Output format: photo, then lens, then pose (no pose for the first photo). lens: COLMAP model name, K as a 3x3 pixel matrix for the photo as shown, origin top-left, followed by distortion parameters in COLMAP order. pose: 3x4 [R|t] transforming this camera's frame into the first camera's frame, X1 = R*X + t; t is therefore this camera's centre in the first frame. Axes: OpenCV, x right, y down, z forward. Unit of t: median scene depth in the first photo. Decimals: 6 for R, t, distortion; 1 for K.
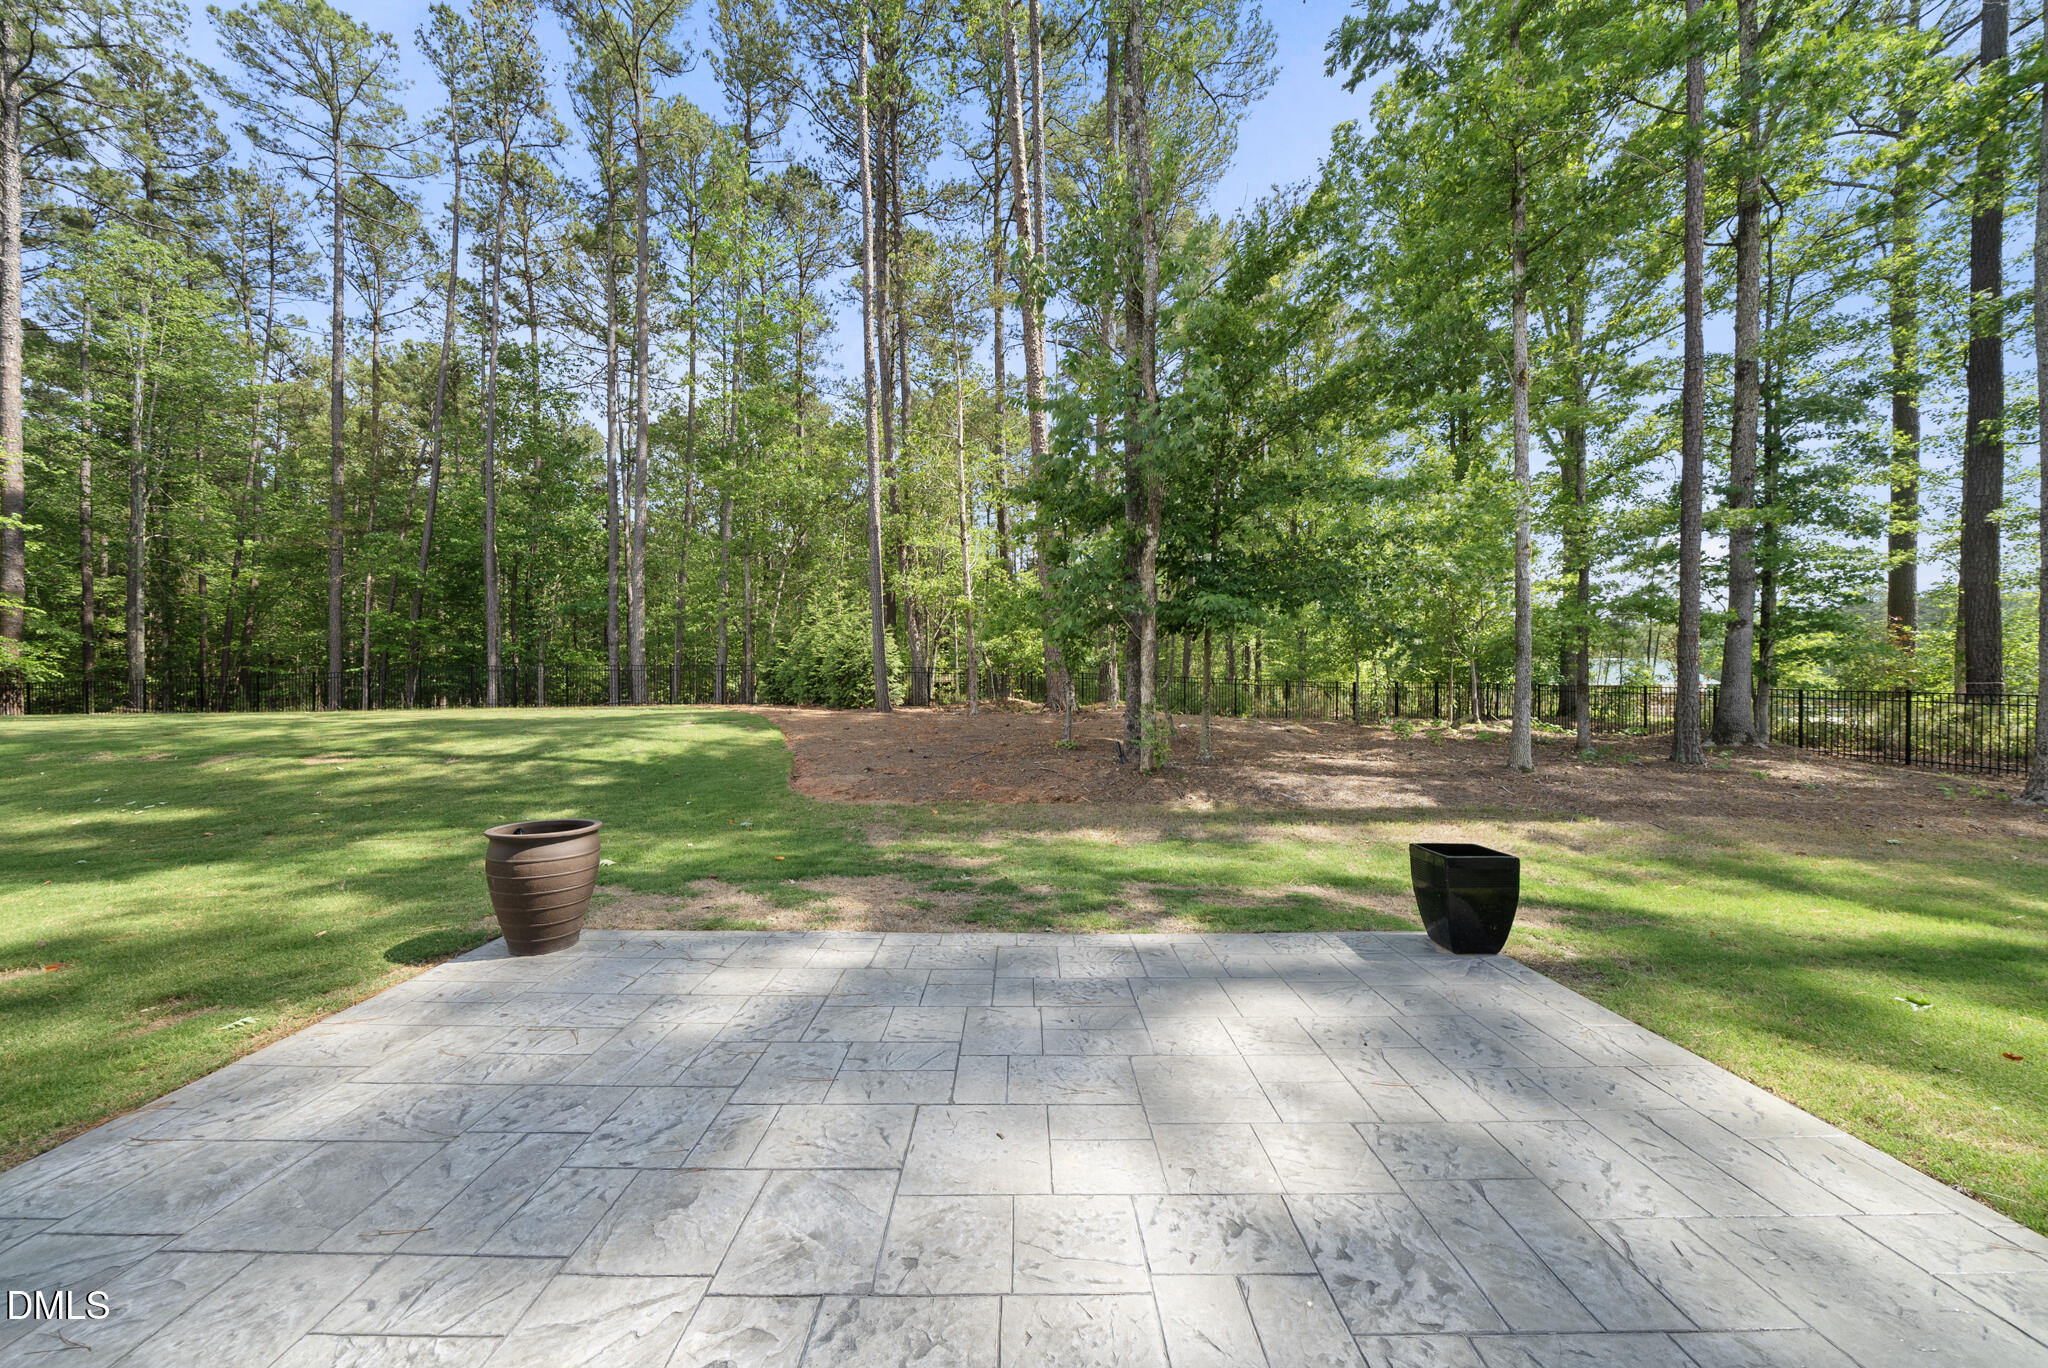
lens RADIAL K [[707.4, 0, 1033.2], [0, 707.4, 692.0], [0, 0, 1]] dist [-0.007592, -0.000168]
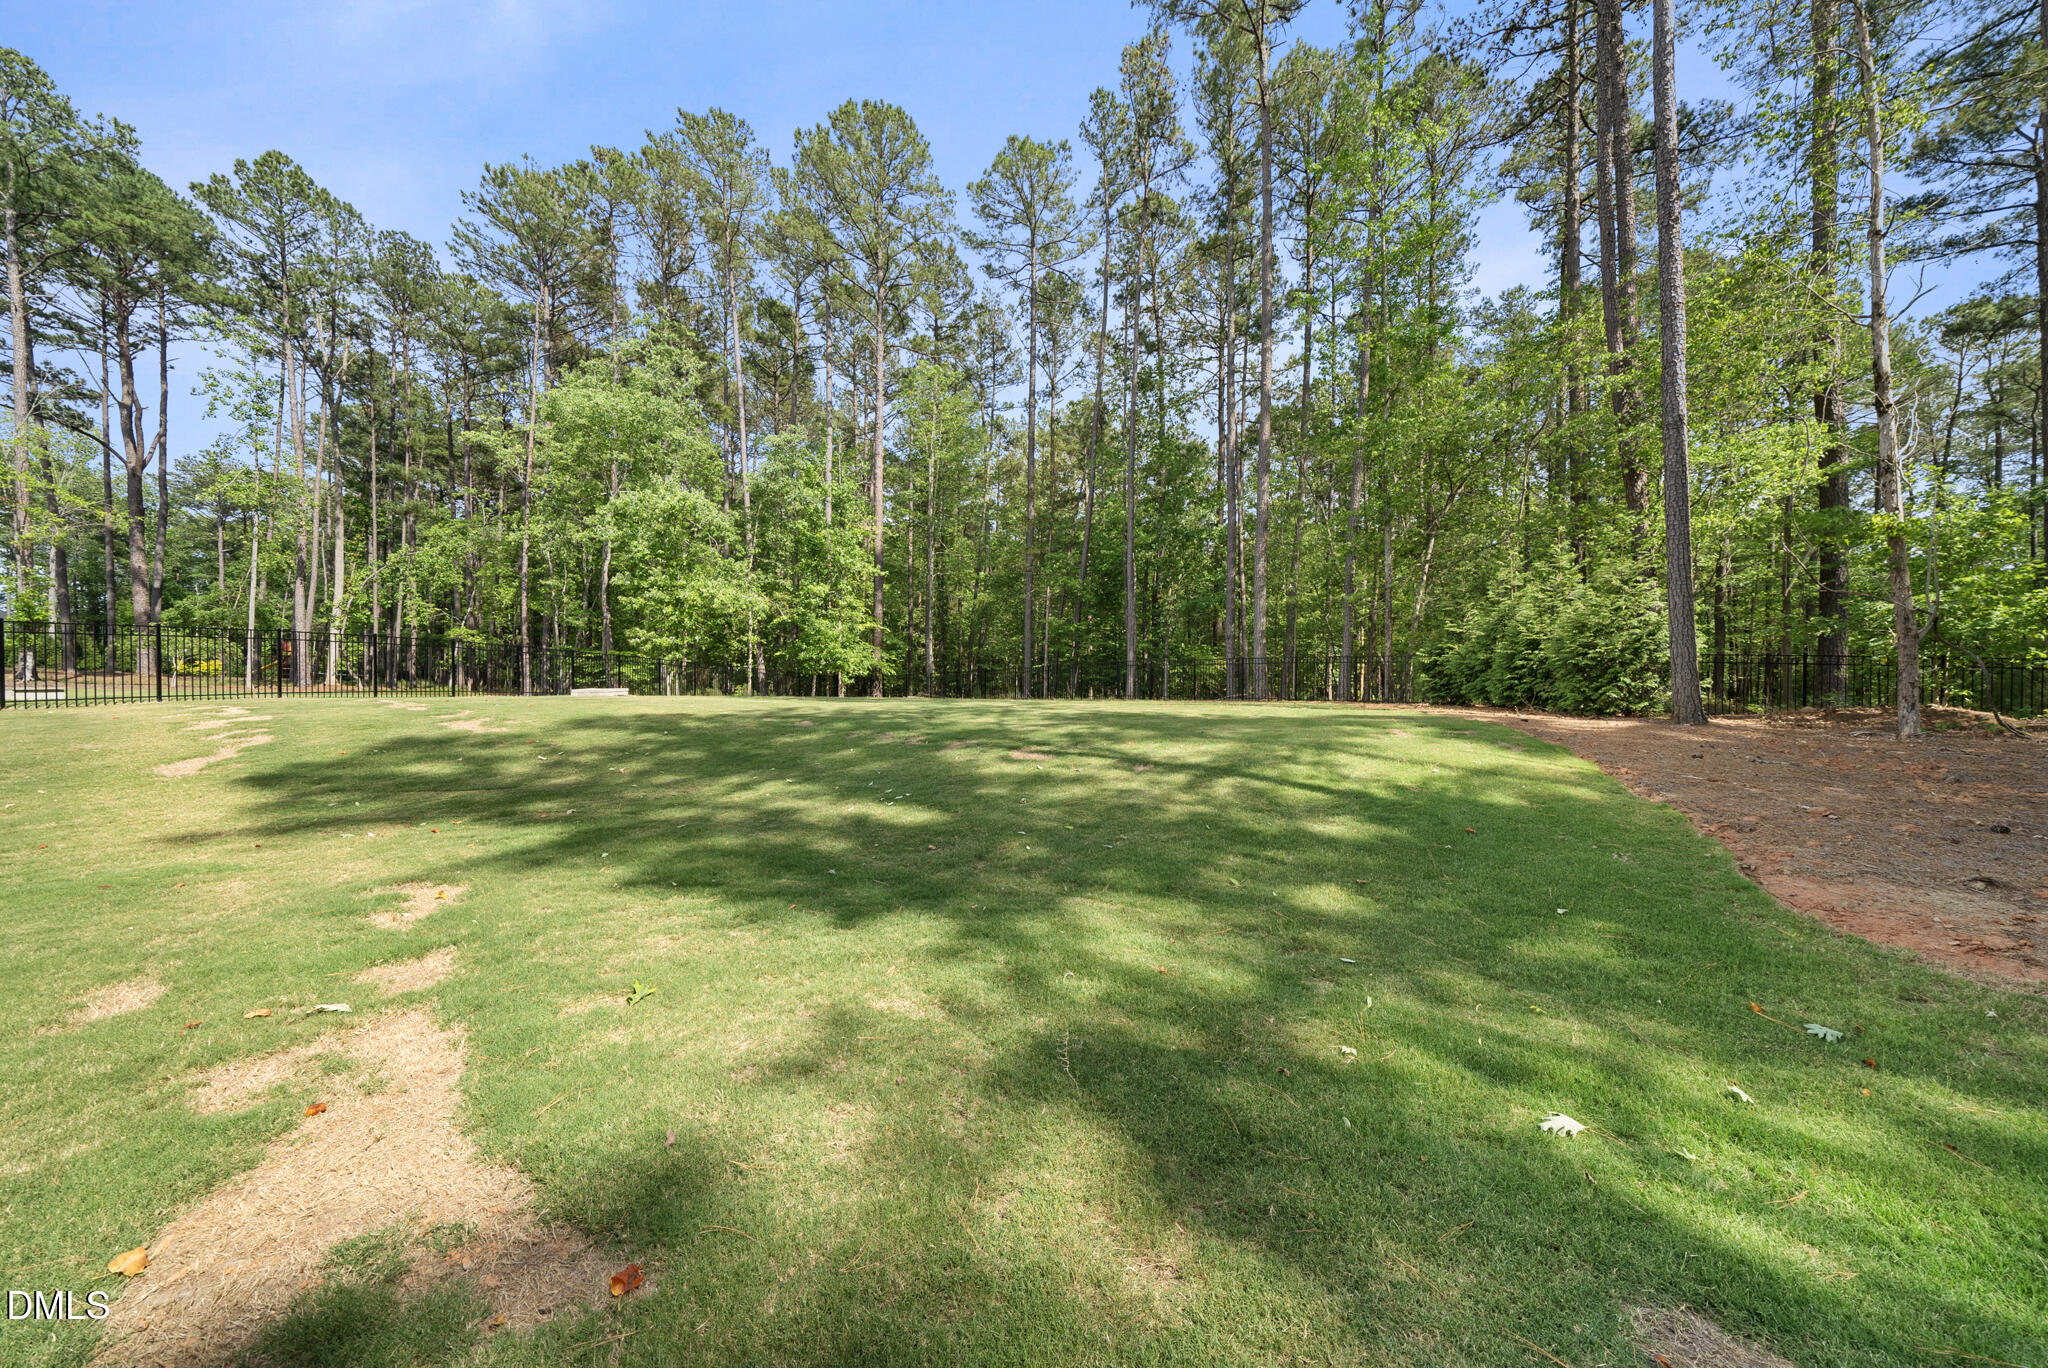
lens RADIAL K [[718.4, 0, 1020.0], [0, 718.4, 692.2], [0, 0, 1]] dist [-0.006424, -0.000288]
pose [[0.703897, 0.016669, -0.710107, -0.073723], [-0.012398, 0.999861, 0.011182, 0.000653], [0.710194, 0.000933, 0.704005, 0.069750]]
